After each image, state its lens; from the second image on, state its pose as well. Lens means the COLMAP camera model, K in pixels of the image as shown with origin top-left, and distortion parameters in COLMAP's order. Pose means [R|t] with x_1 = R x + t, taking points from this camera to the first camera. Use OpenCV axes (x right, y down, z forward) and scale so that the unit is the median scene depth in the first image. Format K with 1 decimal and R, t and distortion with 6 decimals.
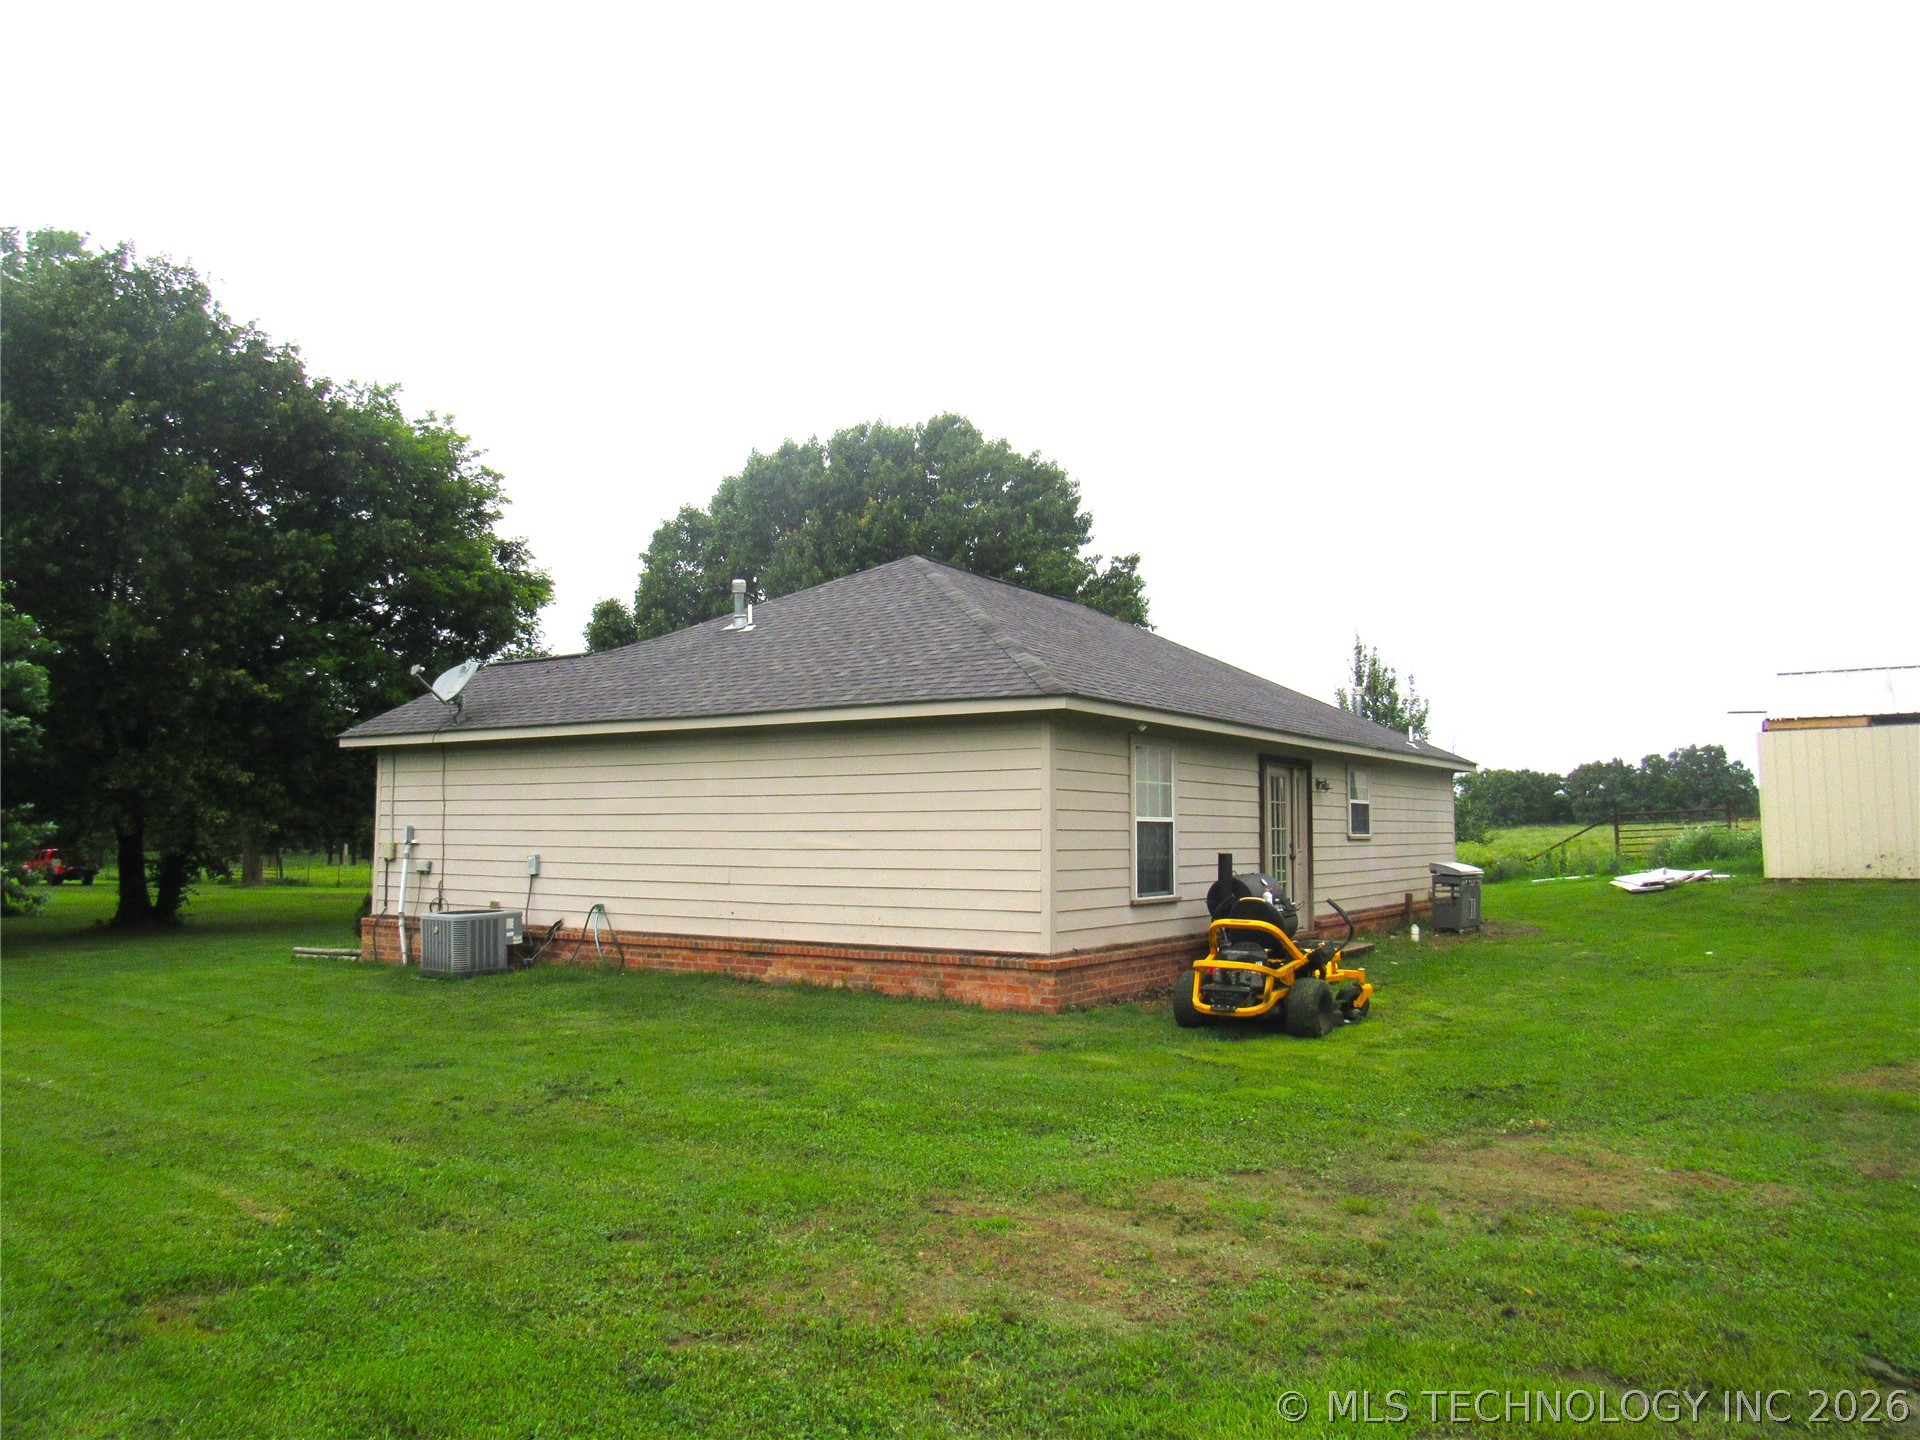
lens RADIAL K [[1386.3, 0, 967.7], [0, 1386.3, 721.1], [0, 0, 1]] dist [-0.010864, -0.005179]
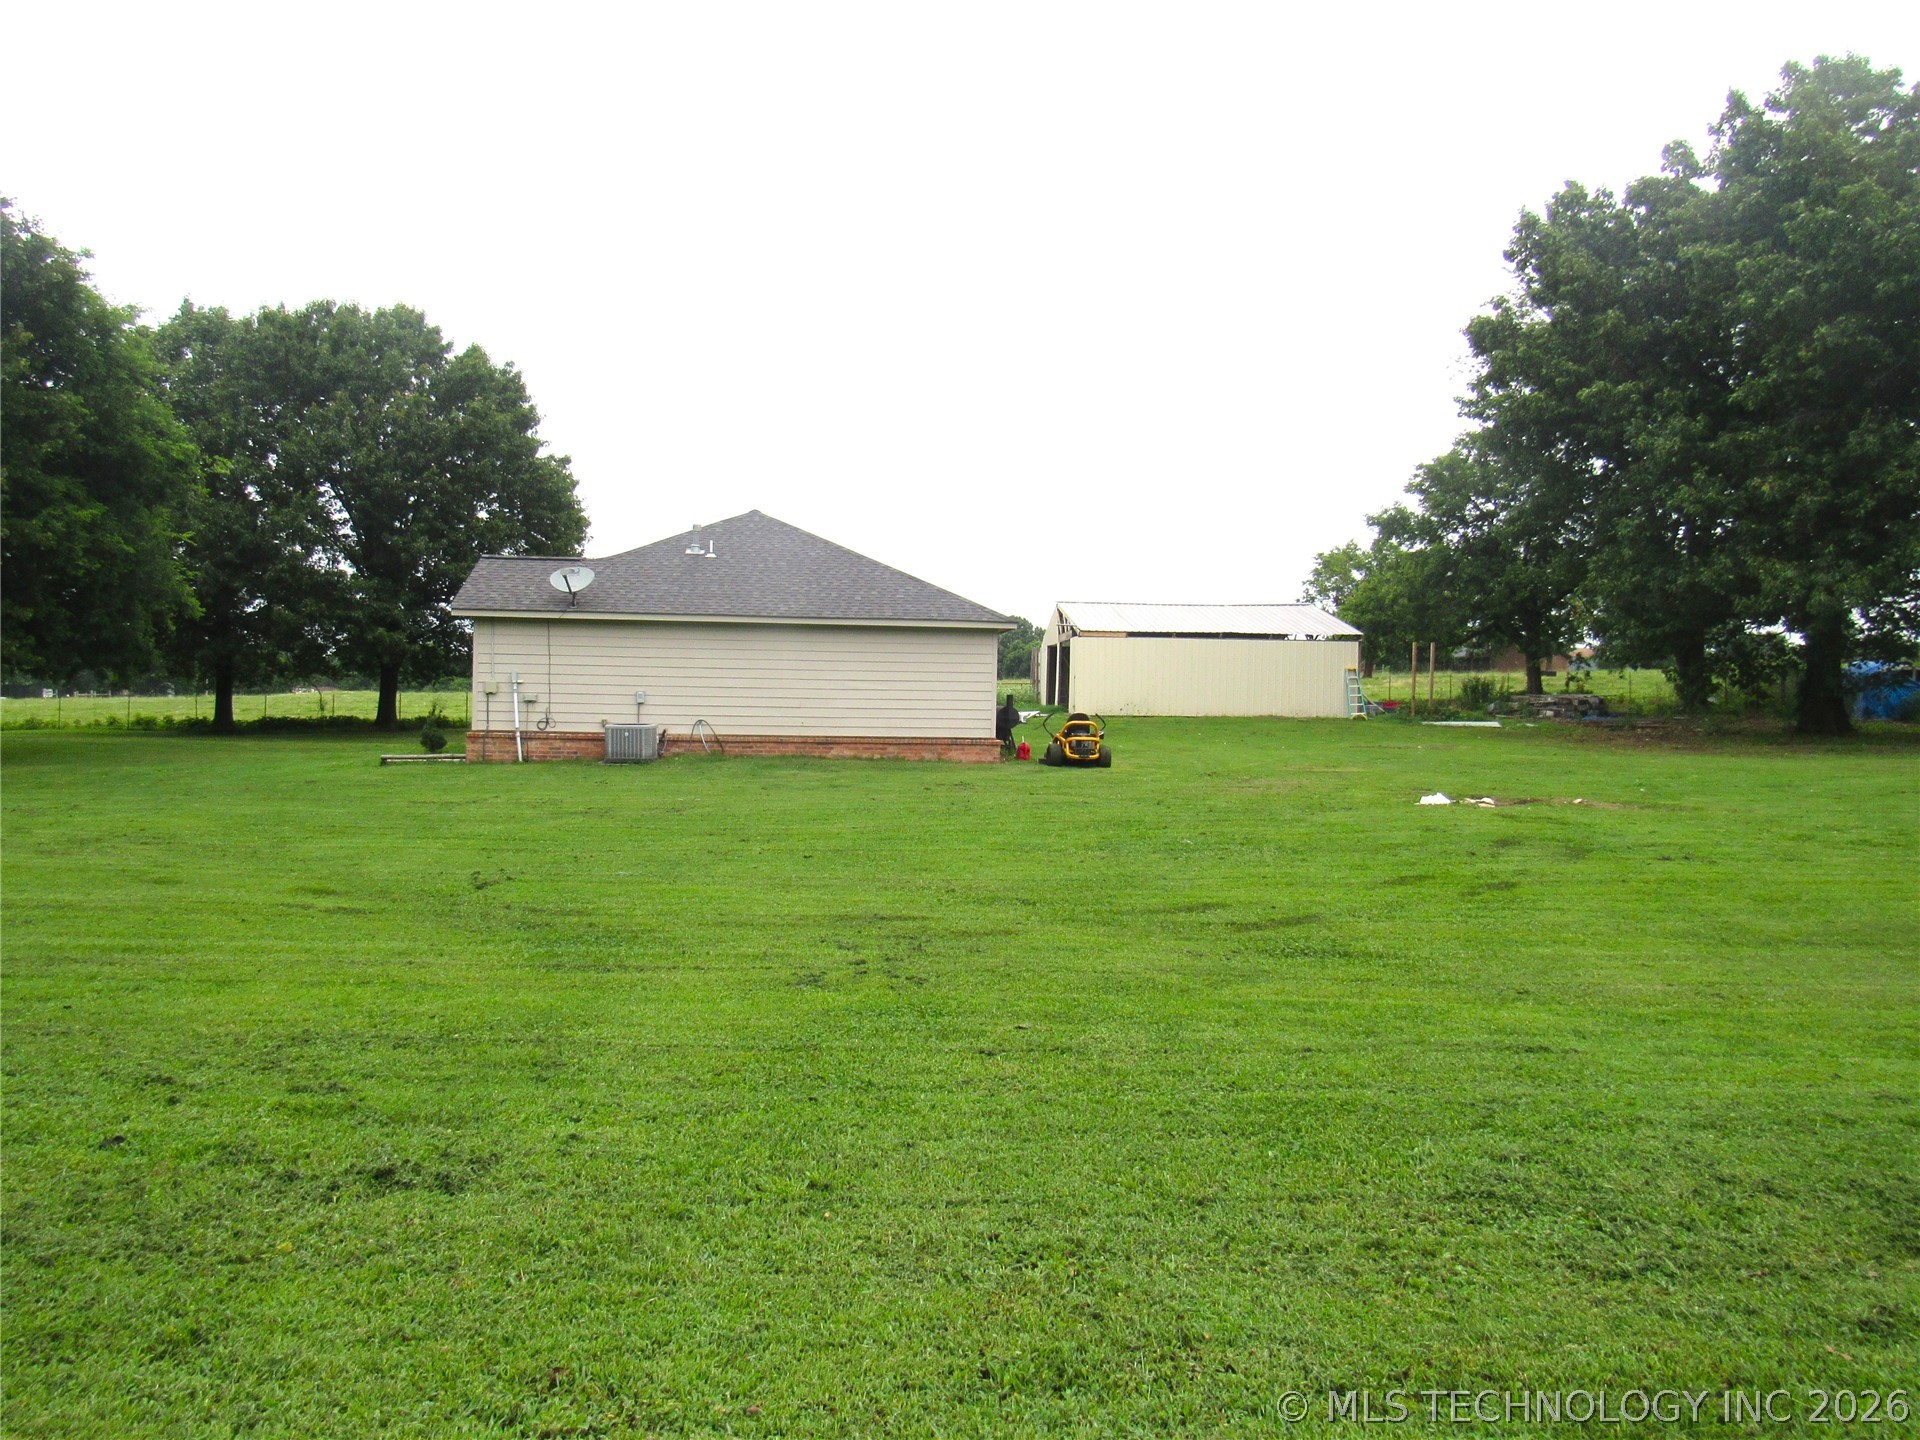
lens RADIAL K [[1433.1, 0, 967.6], [0, 1433.1, 728.1], [0, 0, 1]] dist [-0.000049, 0.001349]
pose [[0.752121, -0.003425, 0.659016, -1.181825], [-0.069030, 0.994076, 0.083949, -0.030371], [-0.655400, -0.108632, 0.747429, -0.550823]]
